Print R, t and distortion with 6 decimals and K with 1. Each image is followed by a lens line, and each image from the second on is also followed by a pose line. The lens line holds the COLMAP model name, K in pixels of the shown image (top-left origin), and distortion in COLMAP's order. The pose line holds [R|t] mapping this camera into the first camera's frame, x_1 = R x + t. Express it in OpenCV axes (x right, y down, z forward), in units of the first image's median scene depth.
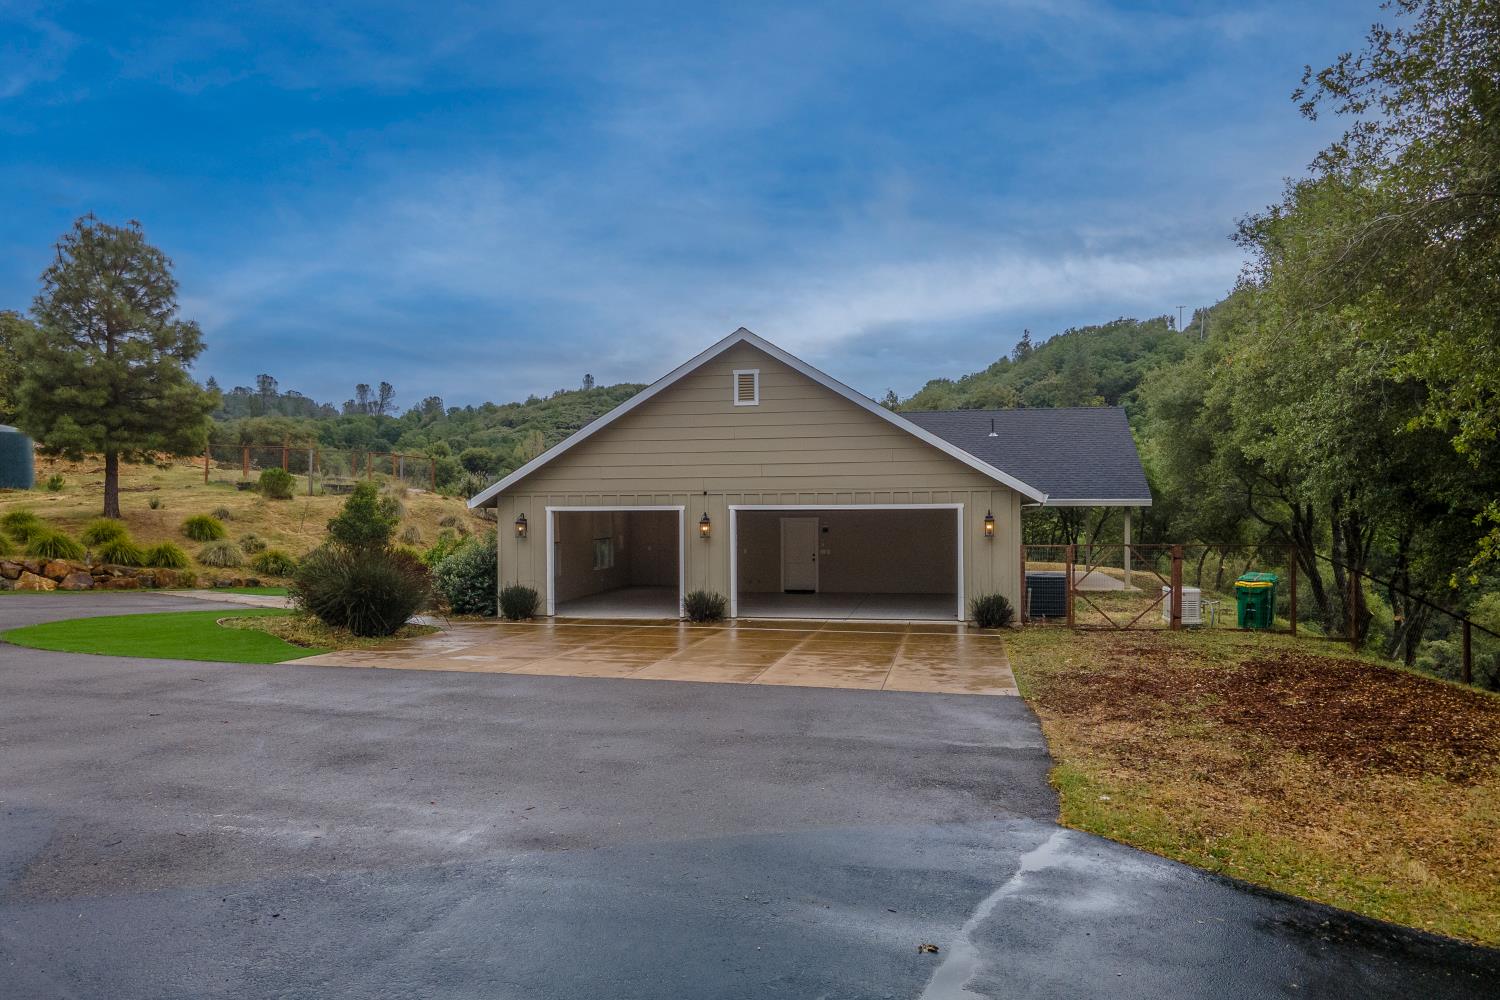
lens RADIAL K [[1091.9, 0, 750.0], [0, 1091.9, 500.0], [0, 0, 1]] dist [-0.002617, 0.082844]
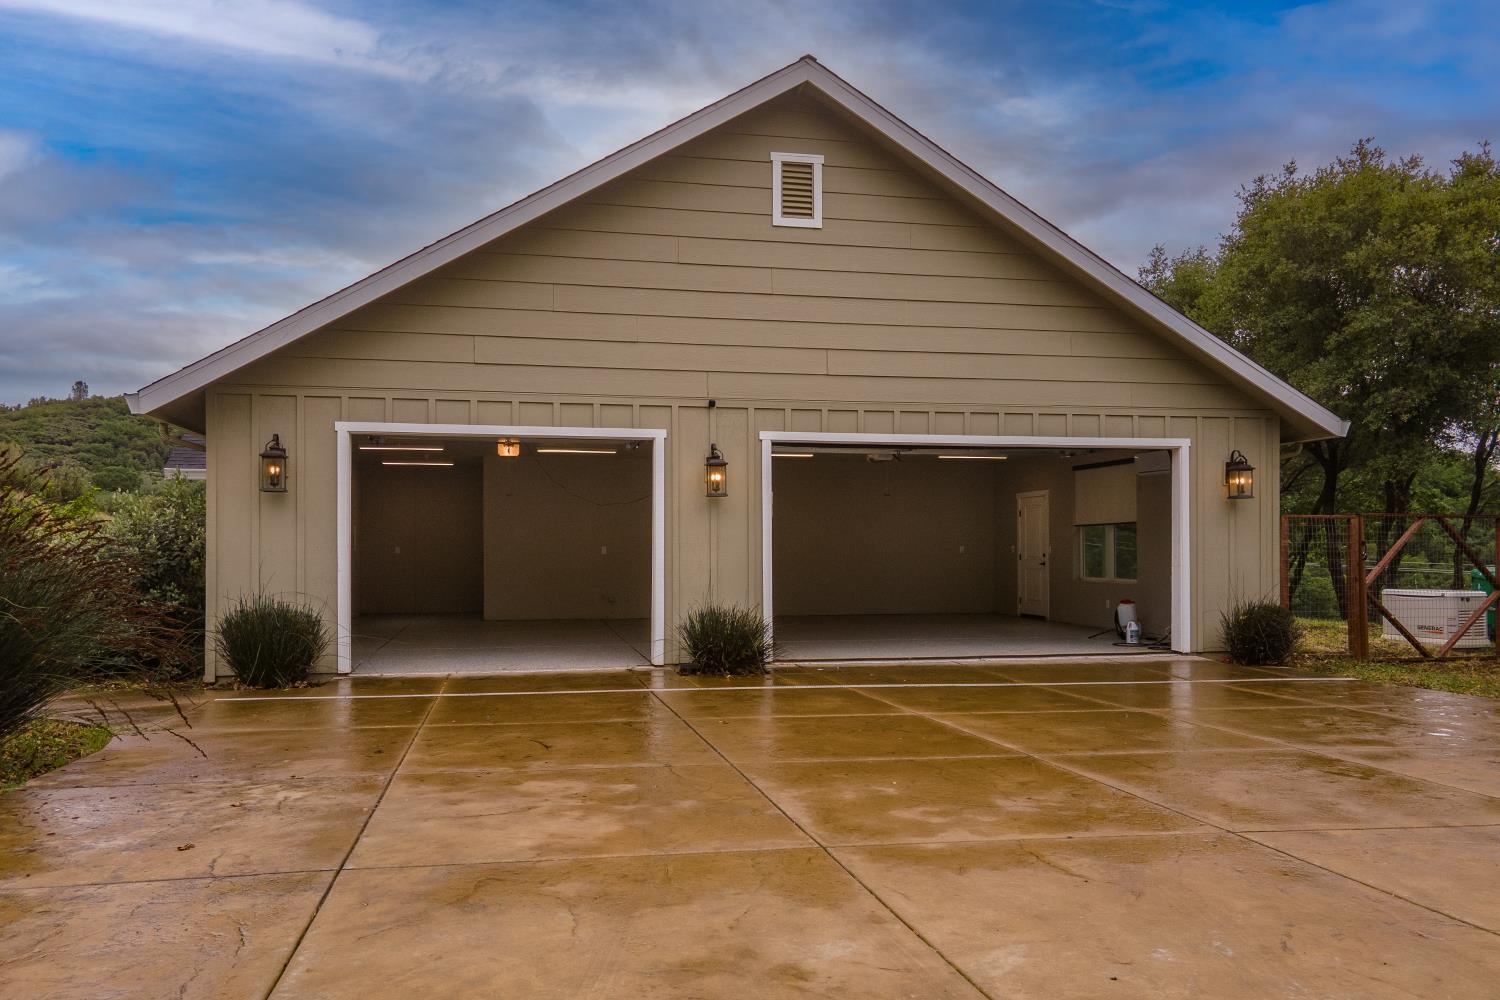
lens RADIAL K [[1081.9, 0, 755.1], [0, 1081.9, 558.0], [0, 0, 1]] dist [-0.001770, 0.052571]
pose [[0.916524, 0.001782, 0.399975, -0.205941], [-0.009419, 0.999809, 0.017127, 0.051035], [-0.399868, -0.019465, 0.916366, 0.541003]]
